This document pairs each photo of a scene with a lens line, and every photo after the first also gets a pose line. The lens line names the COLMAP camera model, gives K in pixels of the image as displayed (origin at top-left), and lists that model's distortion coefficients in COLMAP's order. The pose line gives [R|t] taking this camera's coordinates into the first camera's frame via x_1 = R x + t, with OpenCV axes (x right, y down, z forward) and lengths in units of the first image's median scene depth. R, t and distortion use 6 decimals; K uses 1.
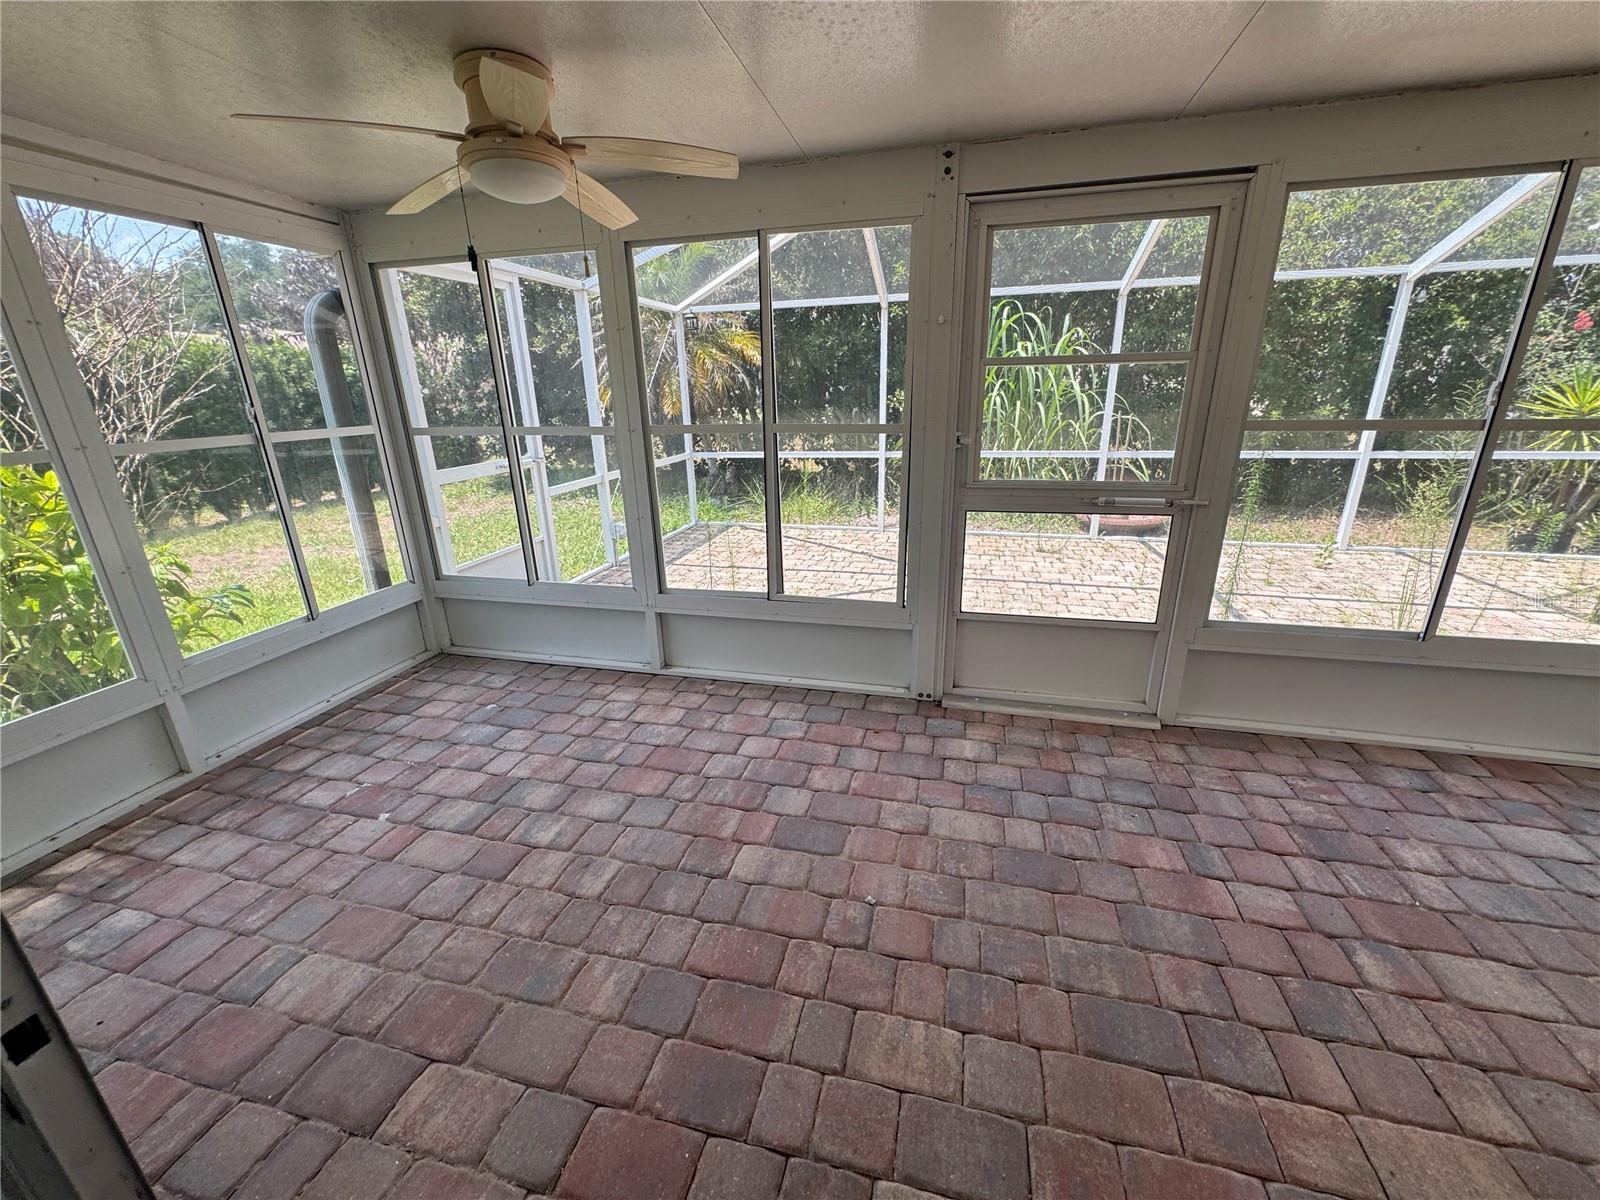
lens RADIAL K [[639.5, 0, 801.9], [0, 639.5, 598.0], [0, 0, 1]] dist [-0.002646, 0.000941]
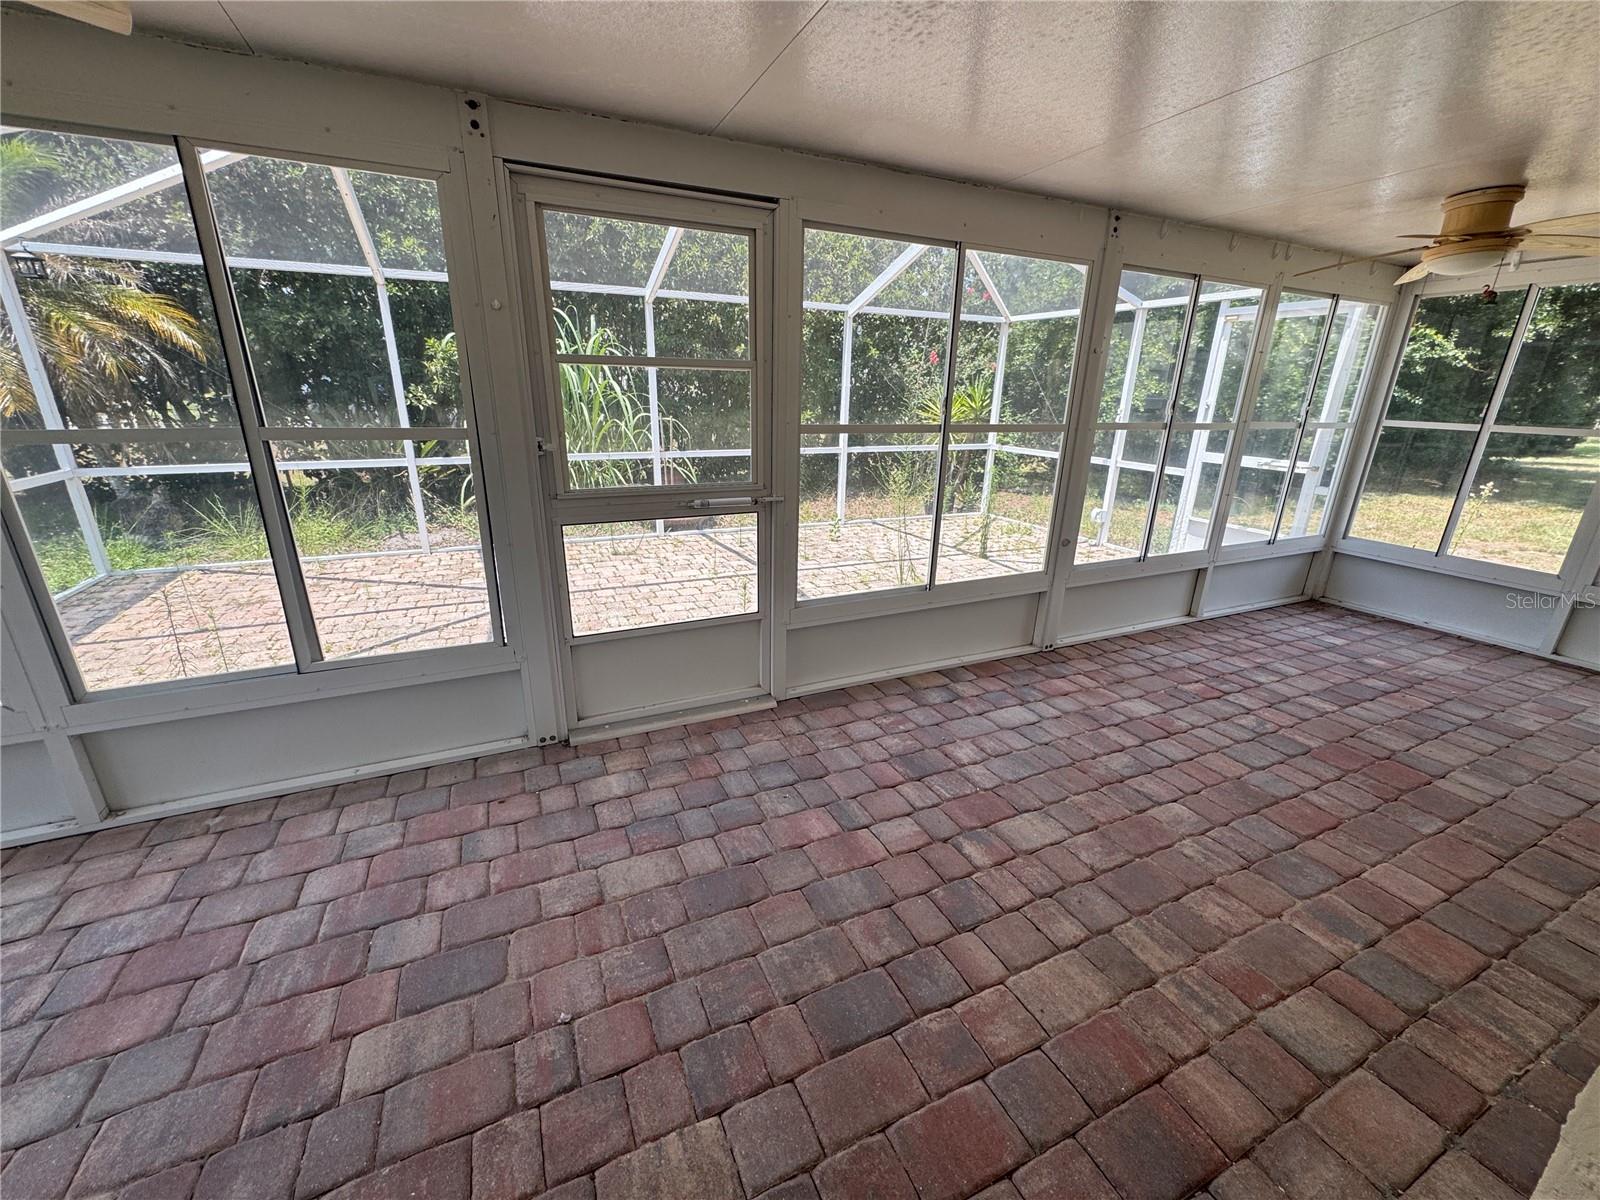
lens RADIAL K [[639.5, 0, 801.2], [0, 639.5, 599.1], [0, 0, 1]] dist [-0.002646, 0.000941]
pose [[0.774710, -0.164422, 0.610566, -0.048978], [0.163970, 0.984808, 0.057152, -0.034232], [-0.610687, 0.055838, 0.789901, 0.107967]]
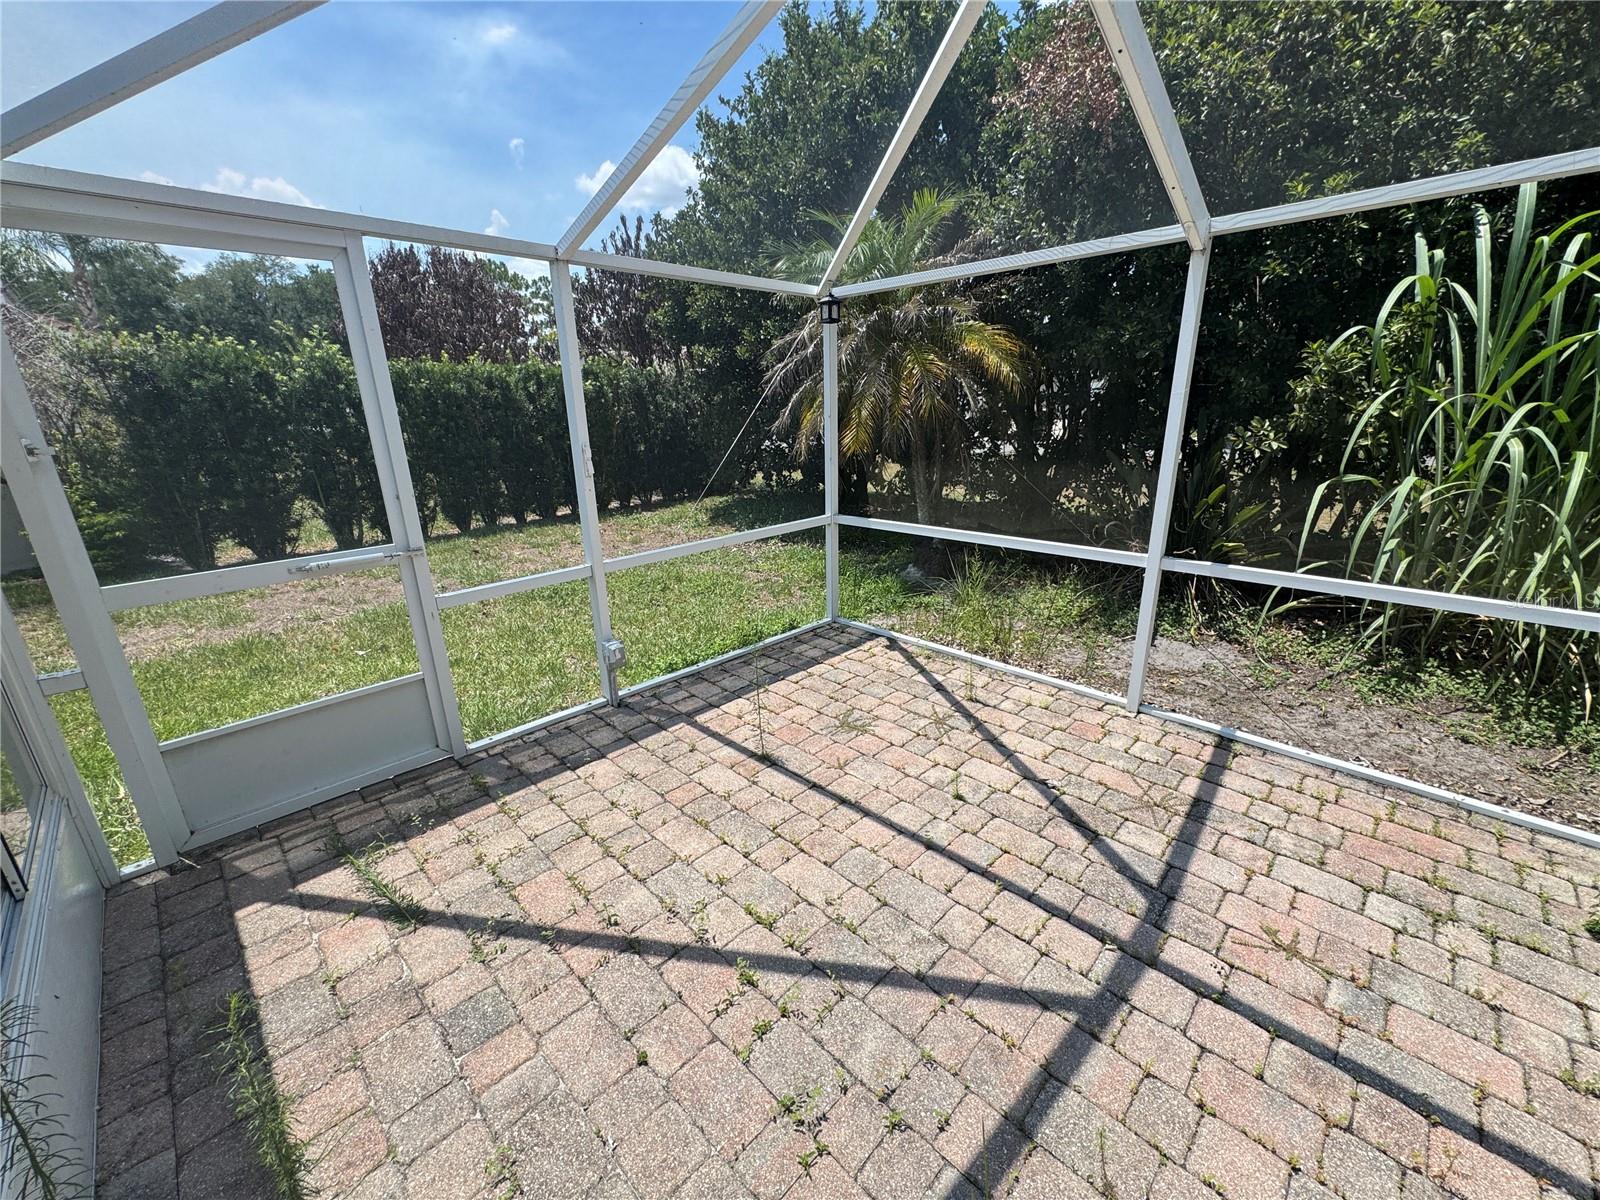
lens RADIAL K [[639.5, 0, 802.2], [0, 639.5, 596.4], [0, 0, 1]] dist [-0.002646, 0.000941]
pose [[0.863912, 0.150951, -0.480490, 0.338523], [-0.157108, 0.987194, 0.027660, -0.441506], [0.478512, 0.051594, 0.876564, 1.168356]]
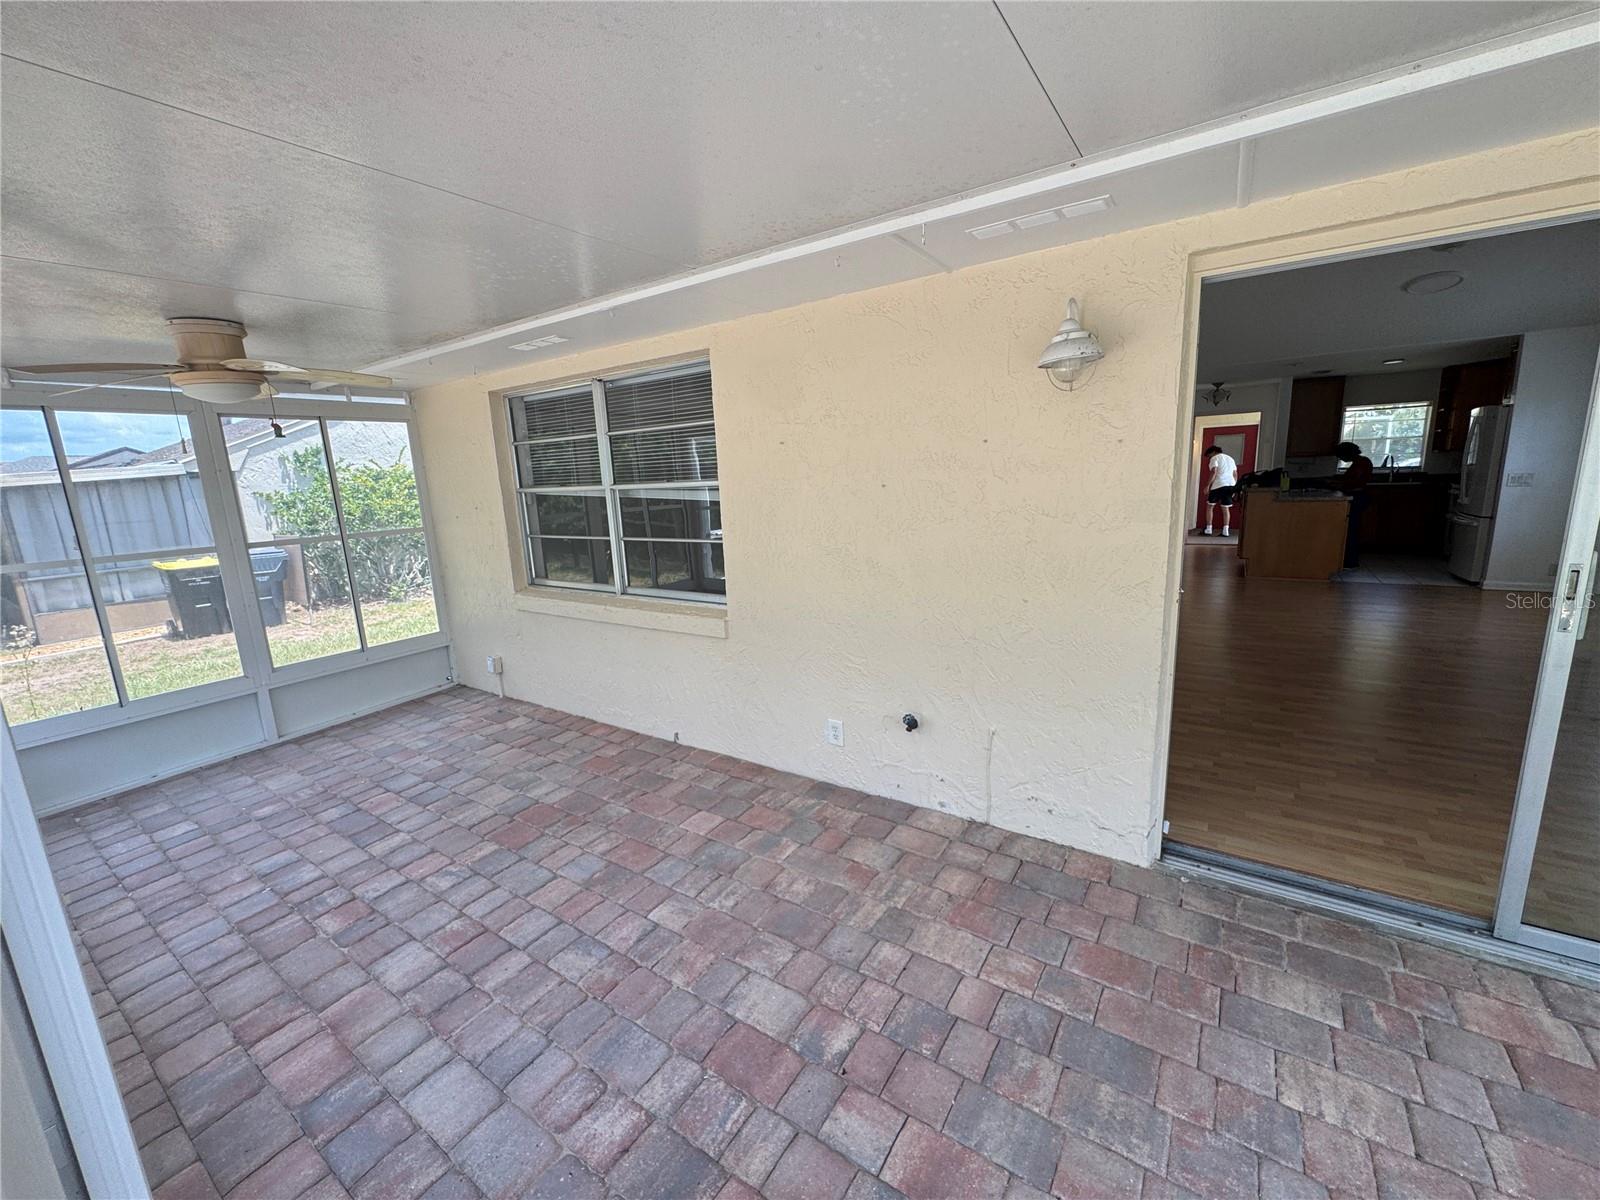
lens RADIAL K [[639.5, 0, 802.7], [0, 639.5, 597.5], [0, 0, 1]] dist [-0.002646, 0.000941]
pose [[-0.937587, -0.002865, 0.347740, 0.363167], [0.169466, 0.869431, 0.464081, -0.388489], [-0.303665, 0.494046, -0.814682, 0.979705]]
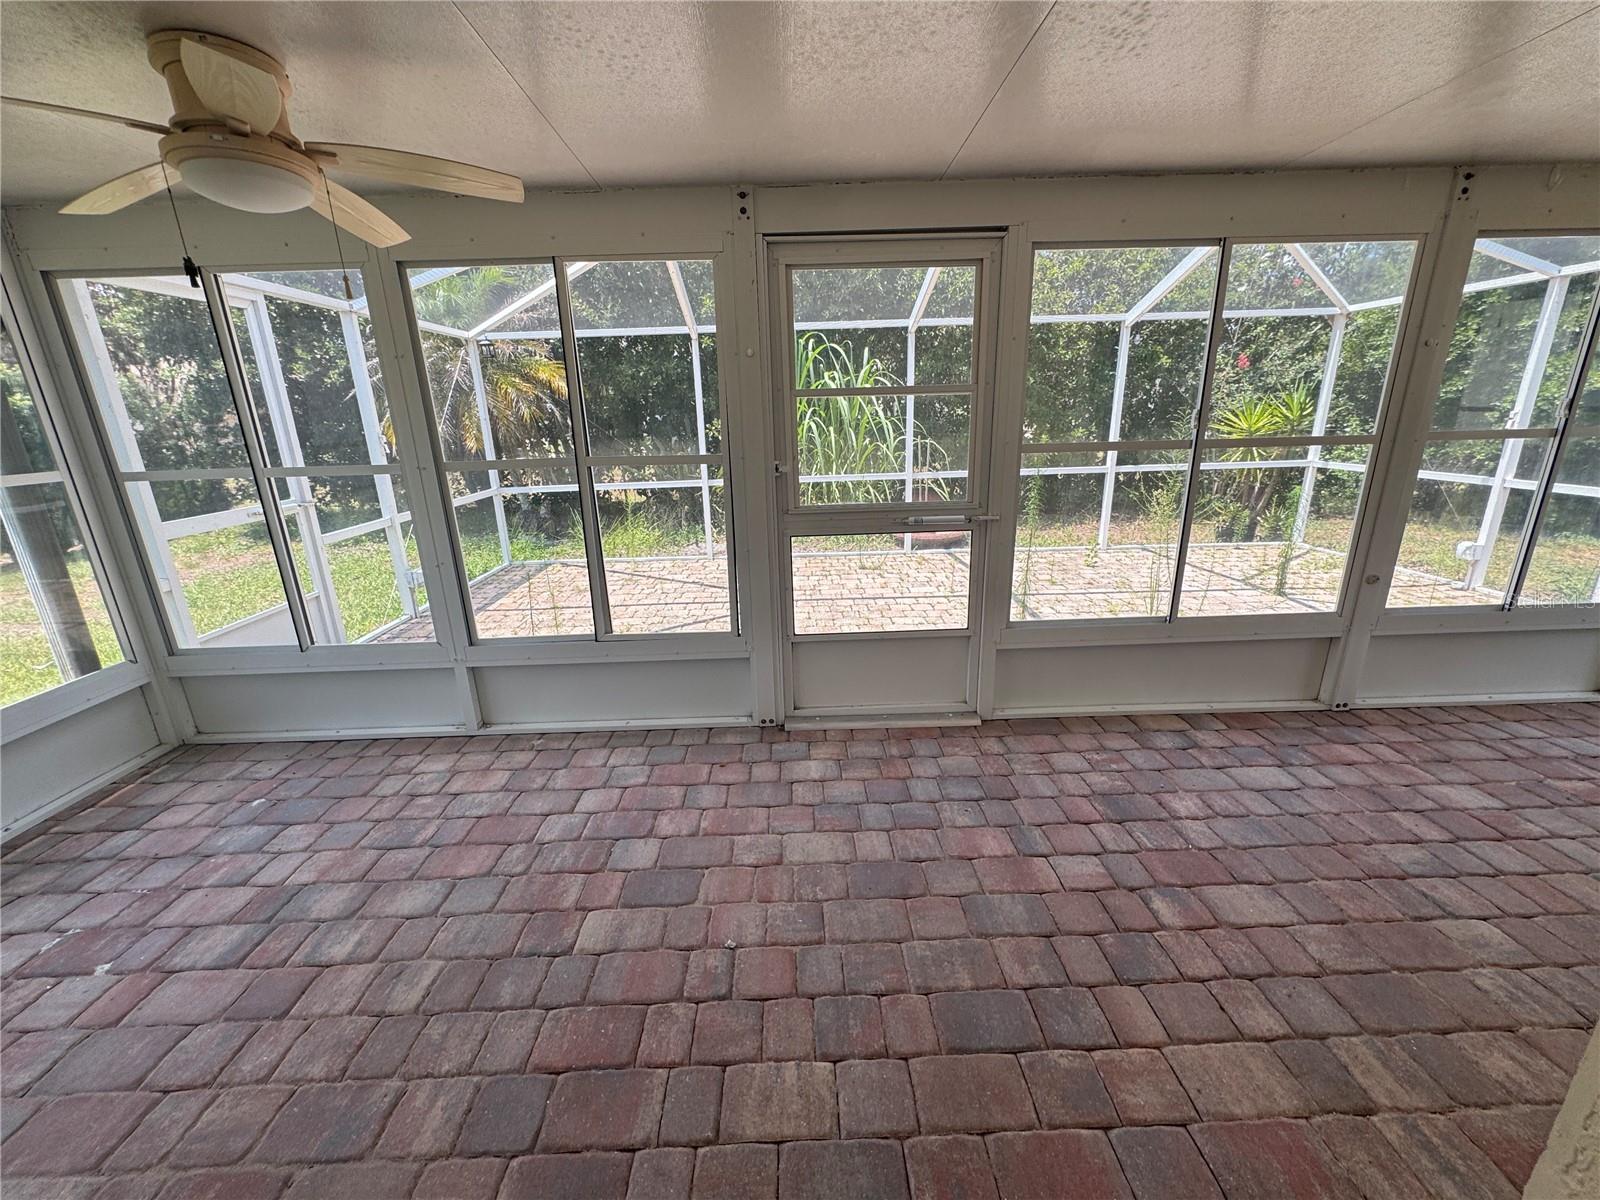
lens RADIAL K [[639.5, 0, 801.3], [0, 639.5, 598.1], [0, 0, 1]] dist [-0.002646, 0.000941]
pose [[0.963929, -0.080853, 0.253581, 0.005881], [0.090992, 0.995444, -0.028493, -0.007596], [-0.250122, 0.050539, 0.966894, 0.009979]]
